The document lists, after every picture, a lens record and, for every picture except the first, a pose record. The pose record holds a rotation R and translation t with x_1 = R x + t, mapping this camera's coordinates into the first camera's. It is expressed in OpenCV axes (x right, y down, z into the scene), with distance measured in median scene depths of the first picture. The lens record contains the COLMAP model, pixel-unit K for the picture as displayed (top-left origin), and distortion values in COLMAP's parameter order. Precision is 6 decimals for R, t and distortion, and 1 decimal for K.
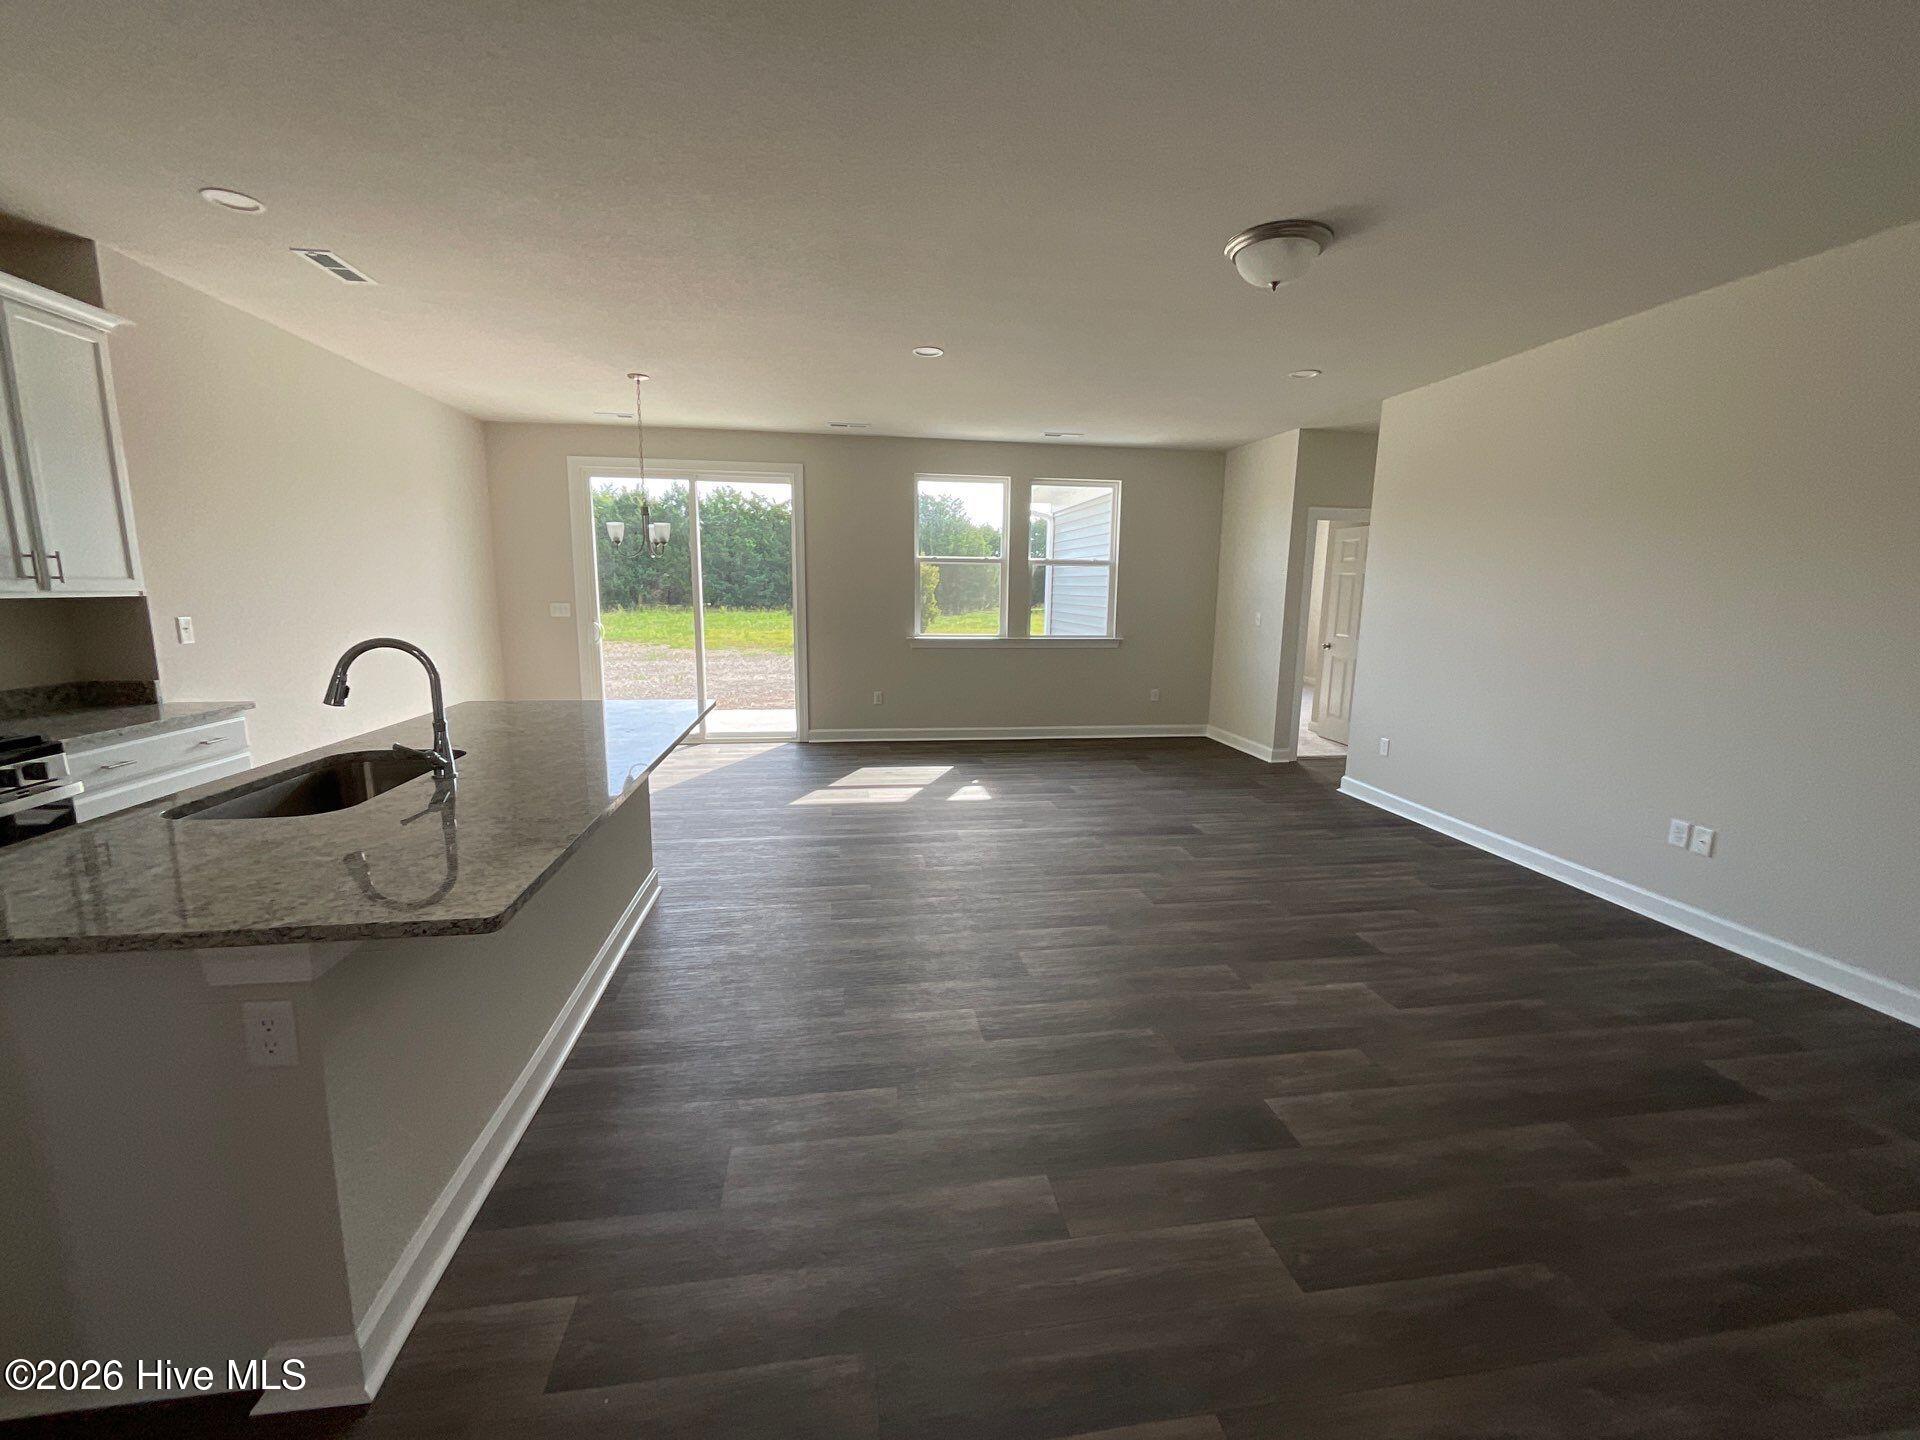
lens RADIAL K [[789.5, 0, 966.4], [0, 789.5, 716.4], [0, 0, 1]] dist [-0.000003, 0.000647]
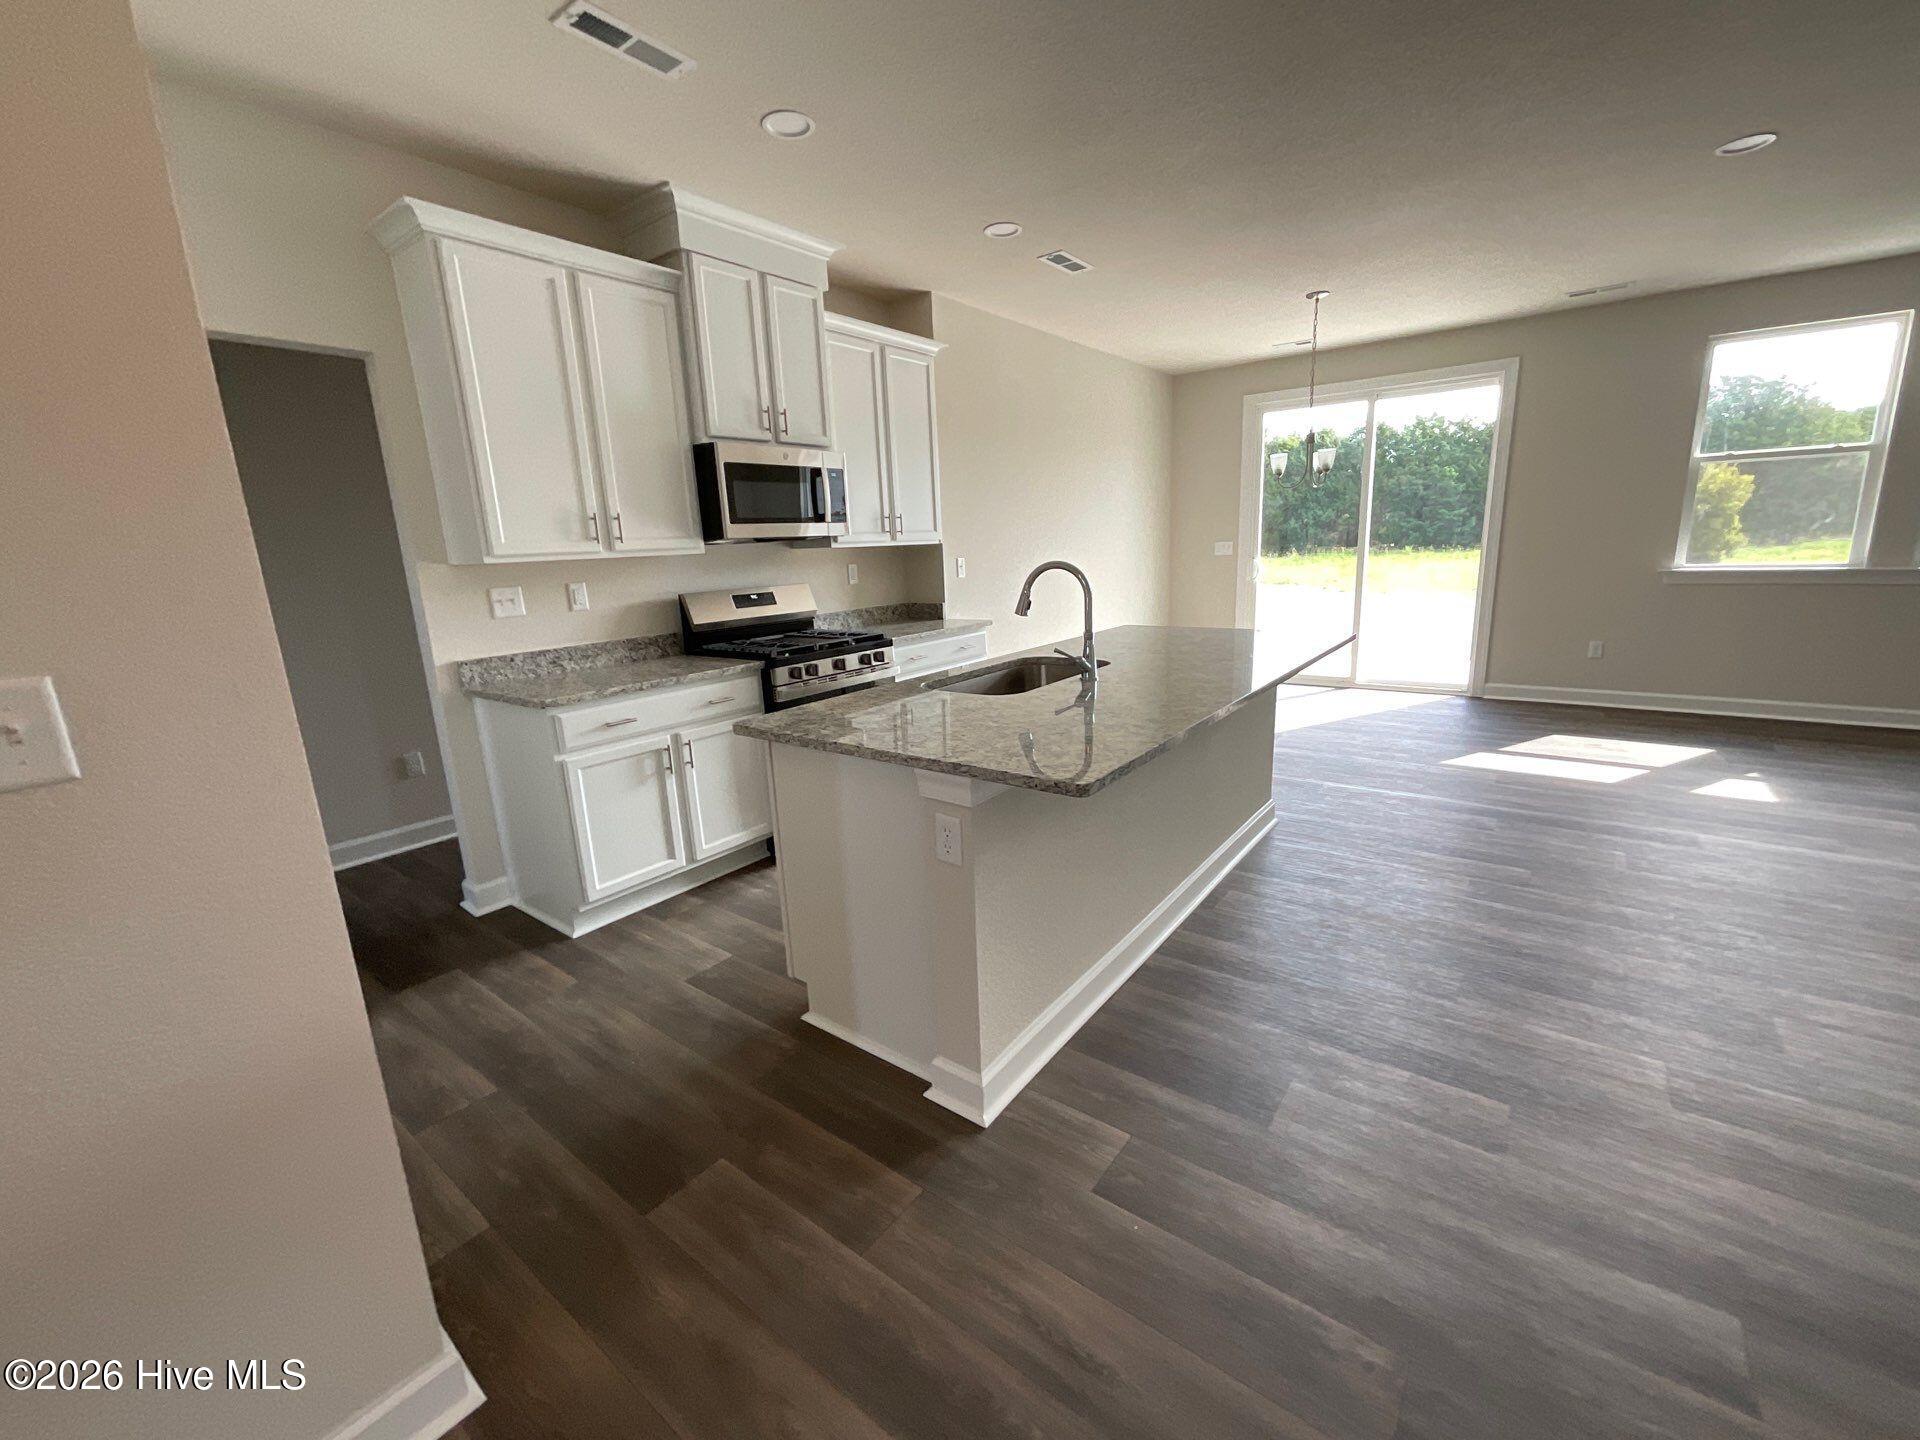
lens RADIAL K [[789.5, 0, 955.5], [0, 789.5, 719.0], [0, 0, 1]] dist [-0.000003, 0.000647]
pose [[0.689141, 0.116506, -0.715200, 0.035479], [-0.066140, 0.992983, 0.098027, 0.020491], [0.721603, -0.020251, 0.692011, 0.020268]]
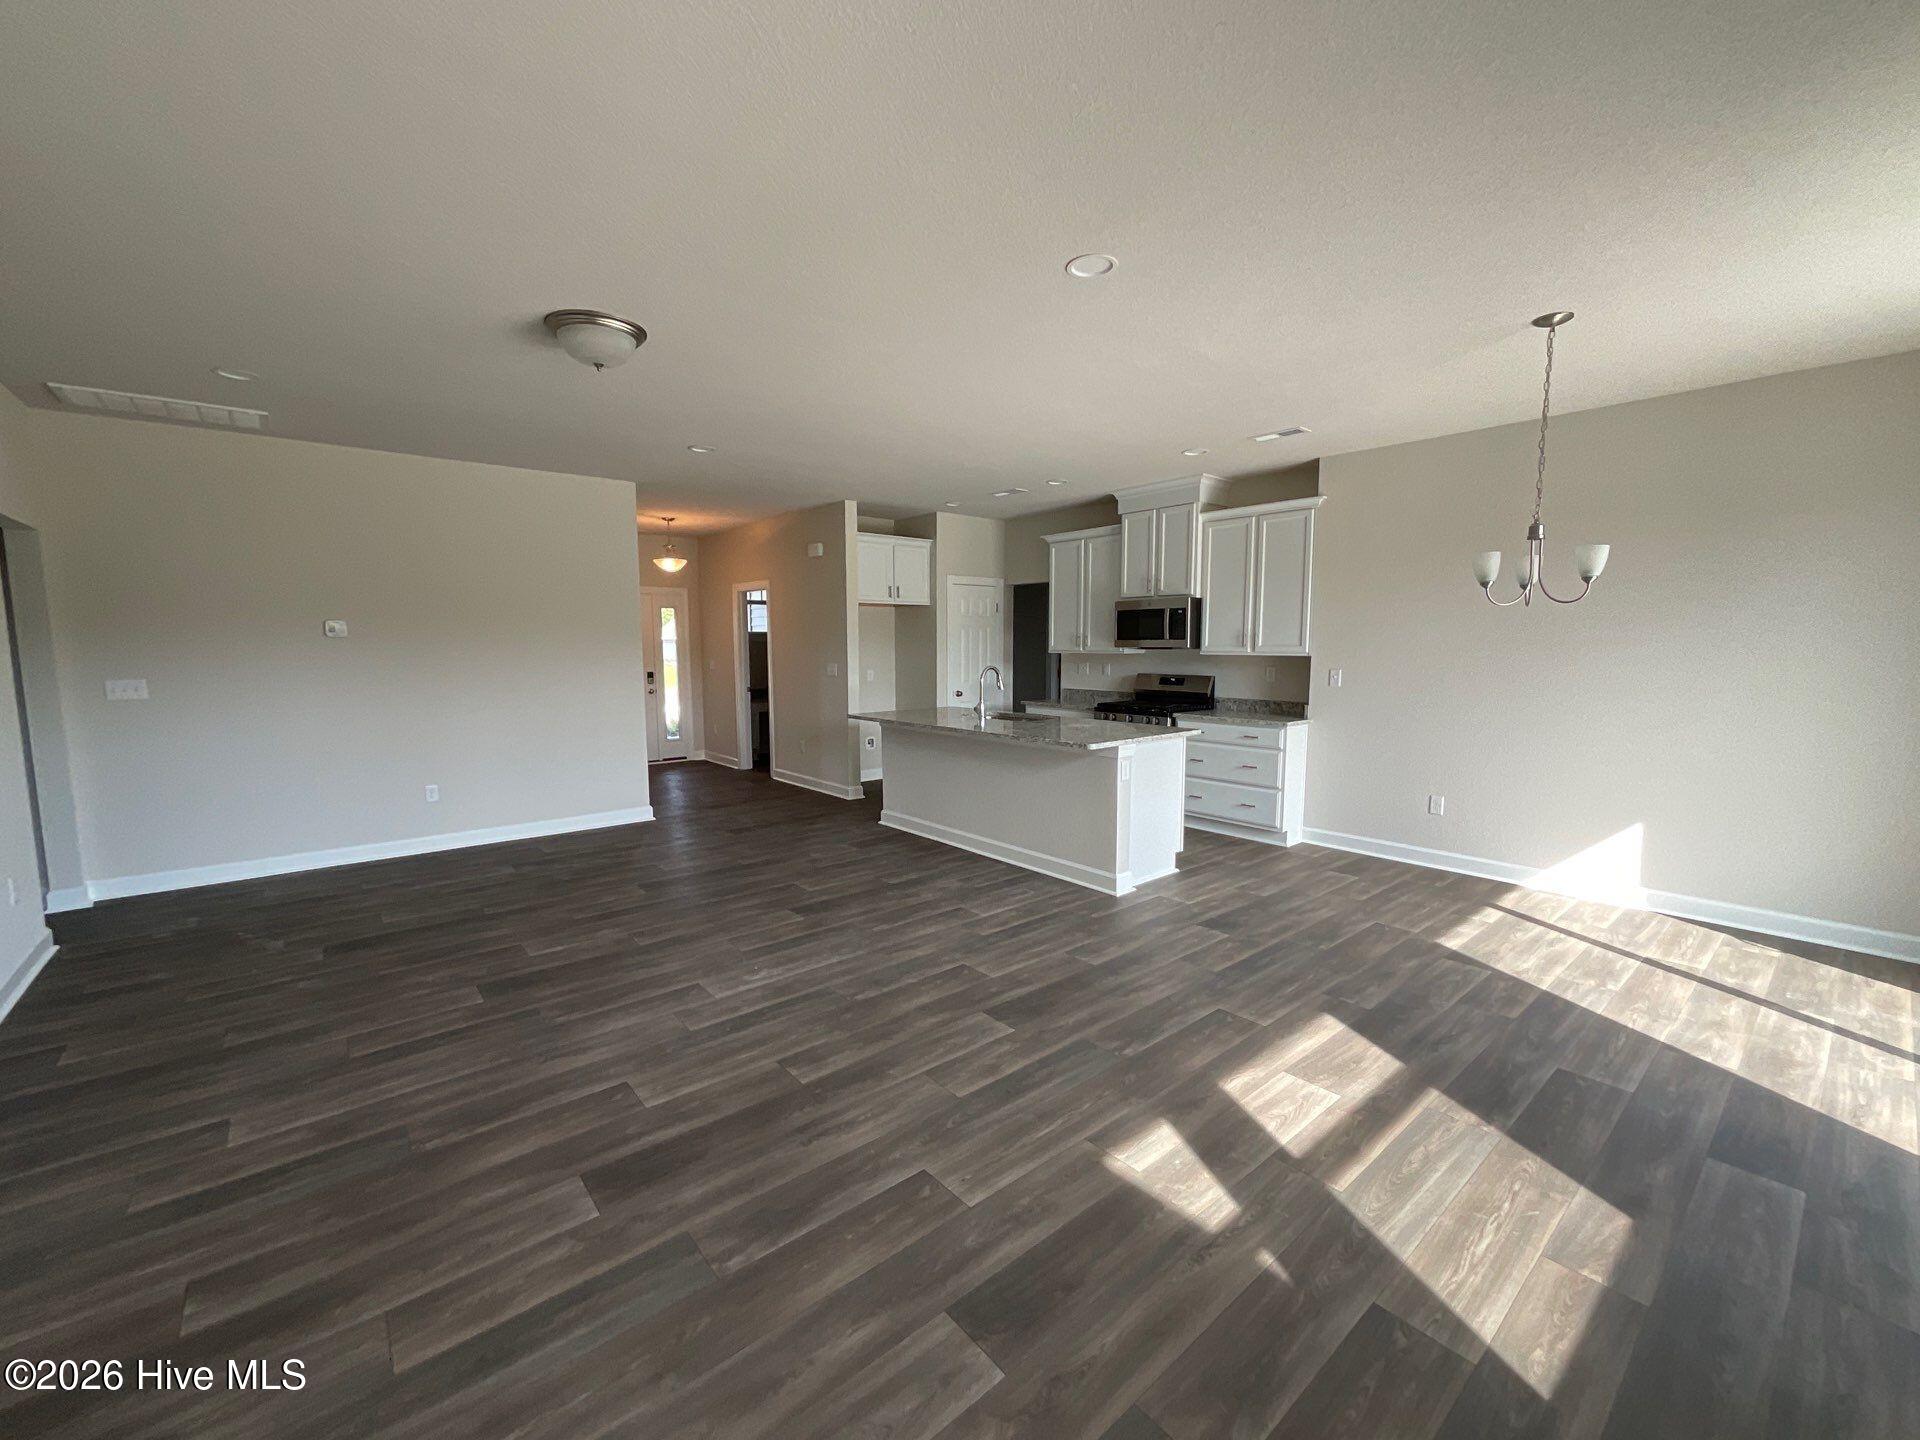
lens RADIAL K [[789.5, 0, 961.3], [0, 789.5, 720.9], [0, 0, 1]] dist [-0.000003, 0.000647]
pose [[-0.857105, 0.038313, -0.513716, 0.470087], [-0.094130, 0.968793, 0.229304, -0.322825], [0.506469, 0.244894, -0.826750, 1.974258]]
